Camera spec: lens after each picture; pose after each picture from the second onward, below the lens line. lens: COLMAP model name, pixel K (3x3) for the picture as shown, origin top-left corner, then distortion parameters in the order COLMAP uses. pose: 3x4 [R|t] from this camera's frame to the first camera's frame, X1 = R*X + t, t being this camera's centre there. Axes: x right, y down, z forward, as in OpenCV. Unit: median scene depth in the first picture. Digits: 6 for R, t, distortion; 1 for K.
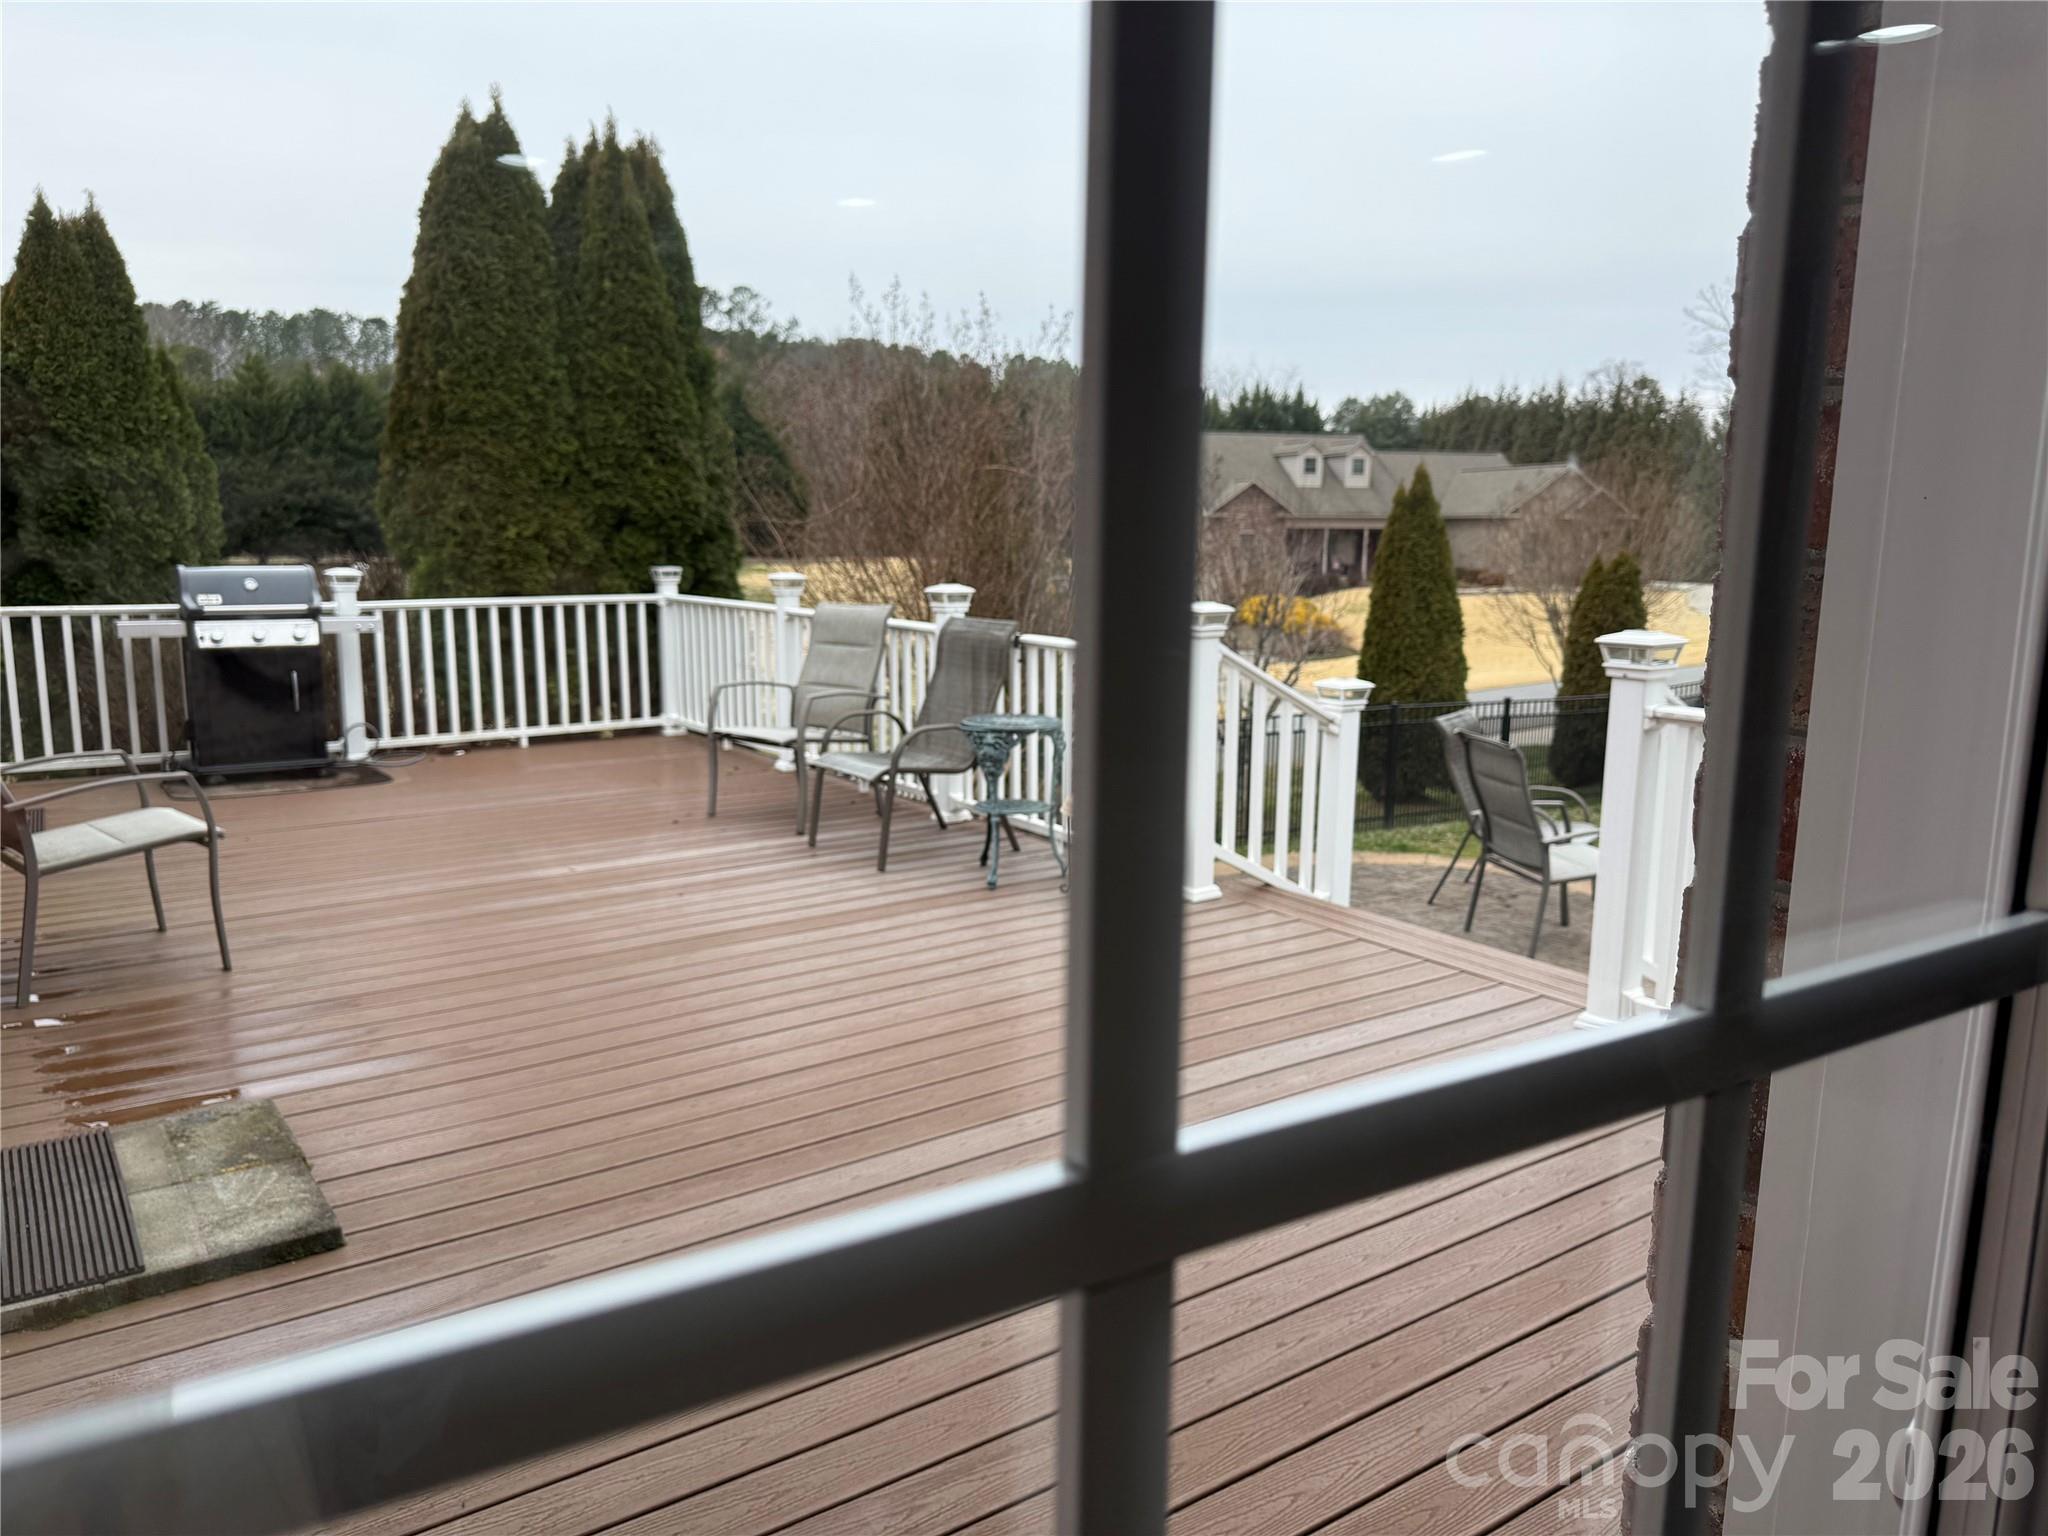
lens RADIAL K [[1415.9, 0, 1065.6], [0, 1415.9, 798.3], [0, 0, 1]] dist [0.063182, -0.082177]
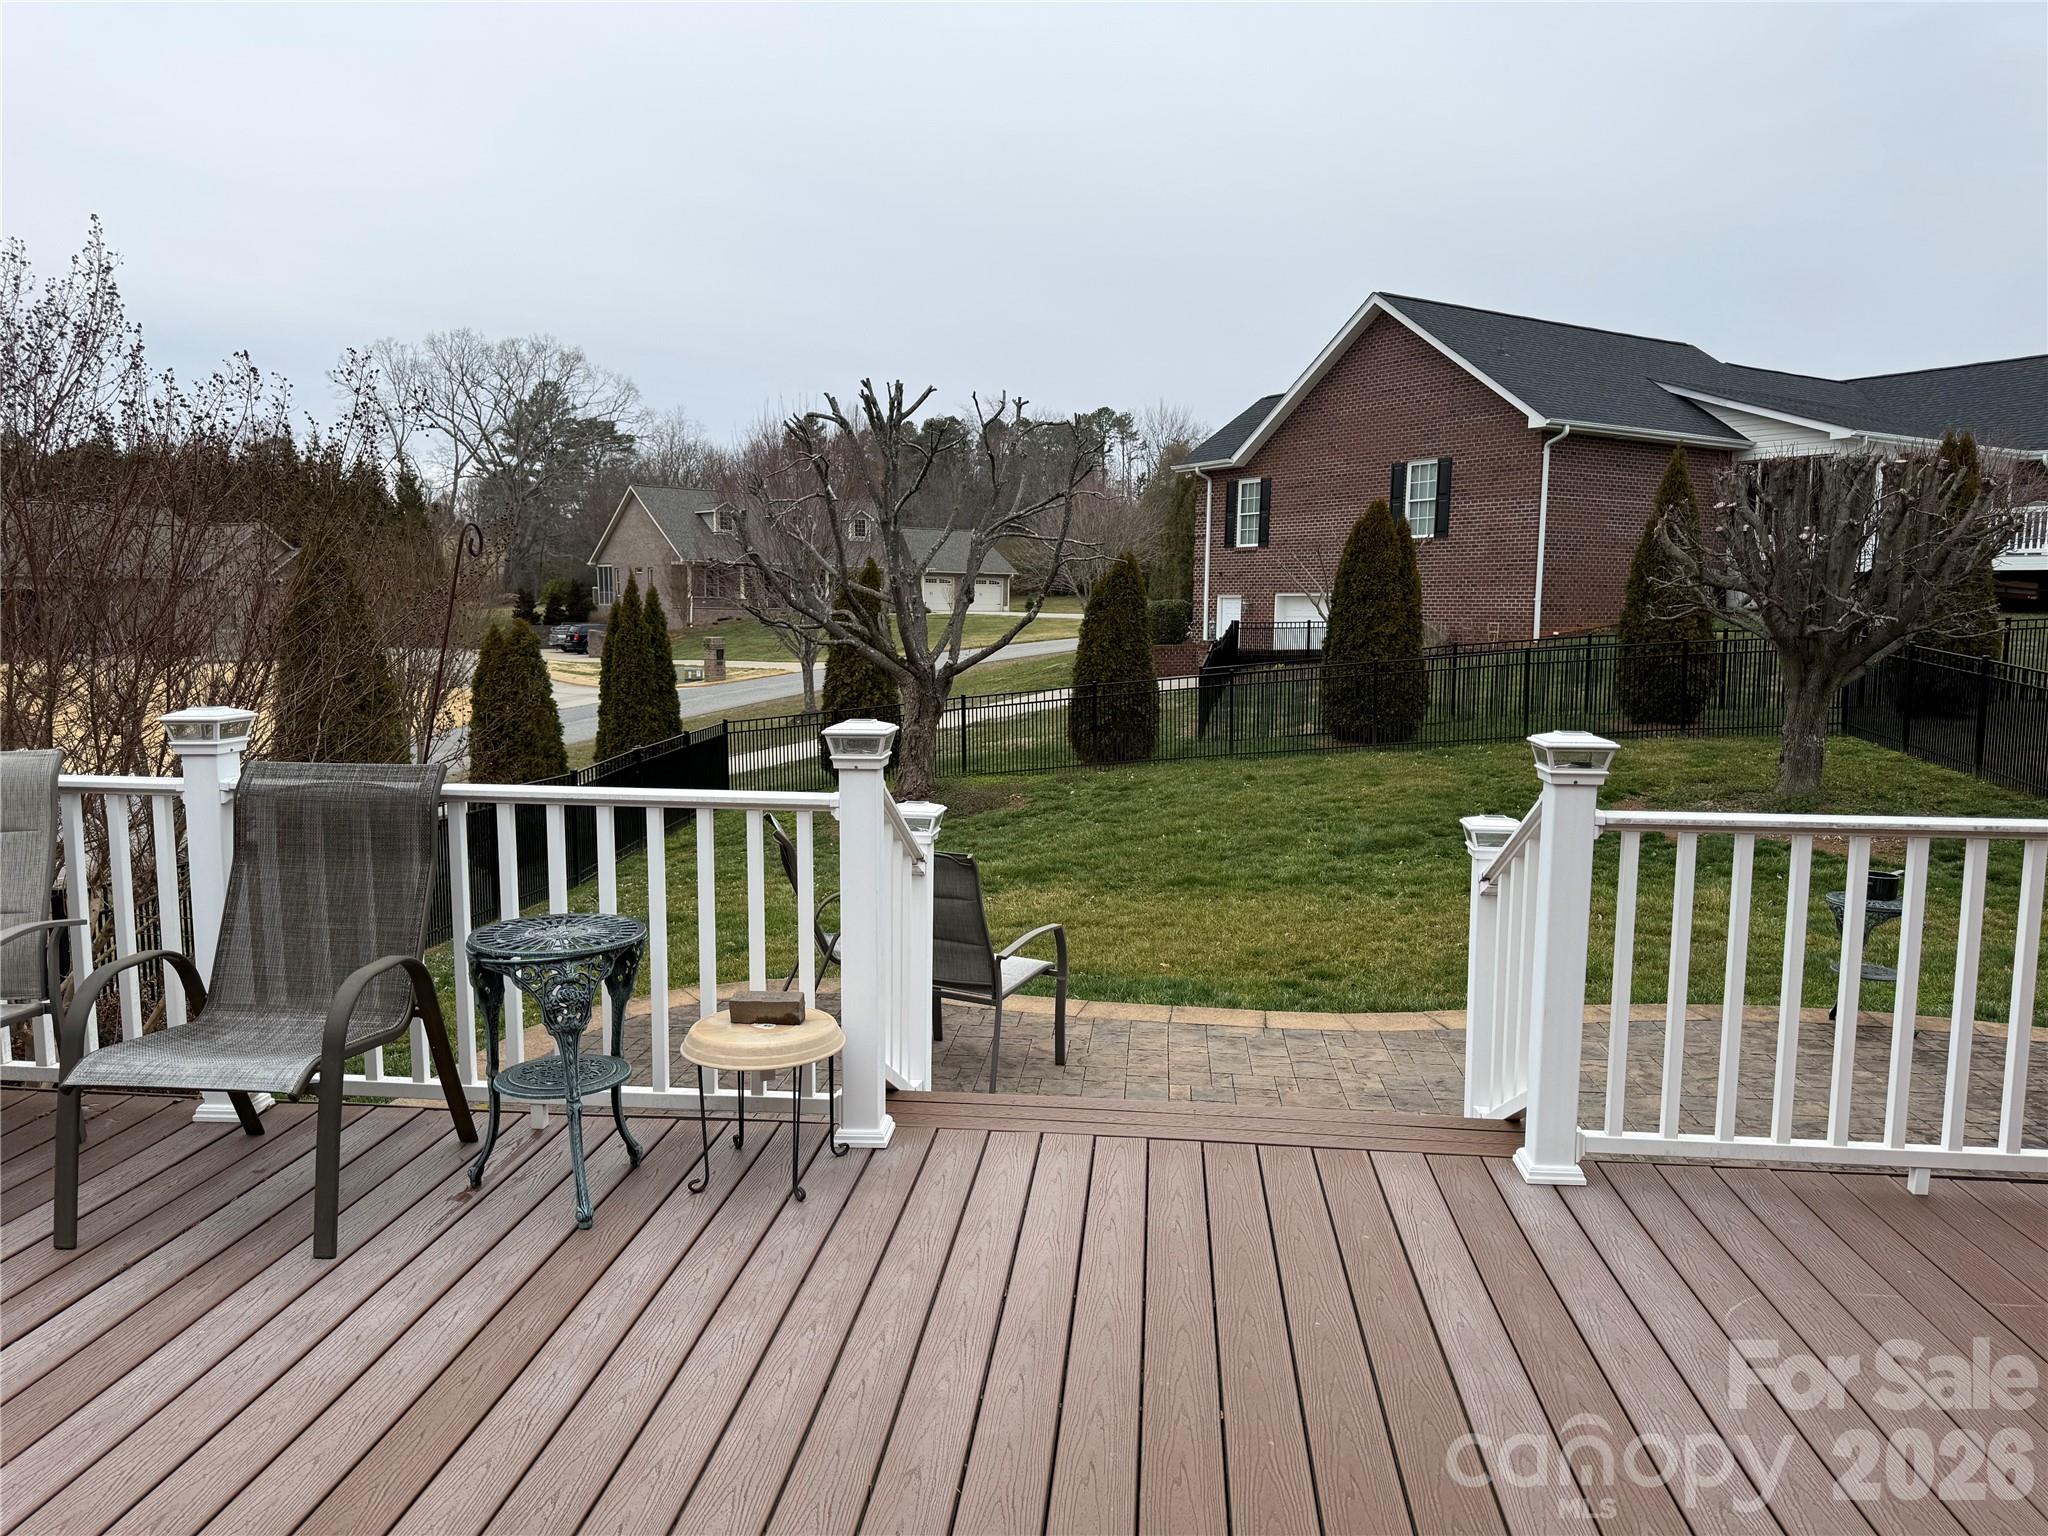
lens RADIAL K [[1415.9, 0, 1030.4], [0, 1415.9, 778.5], [0, 0, 1]] dist [0.063182, -0.082177]
pose [[0.669049, -0.093663, 0.737292, -0.276572], [0.135233, 0.990809, 0.003154, -0.075952], [-0.730811, 0.097596, 0.675566, 0.355786]]
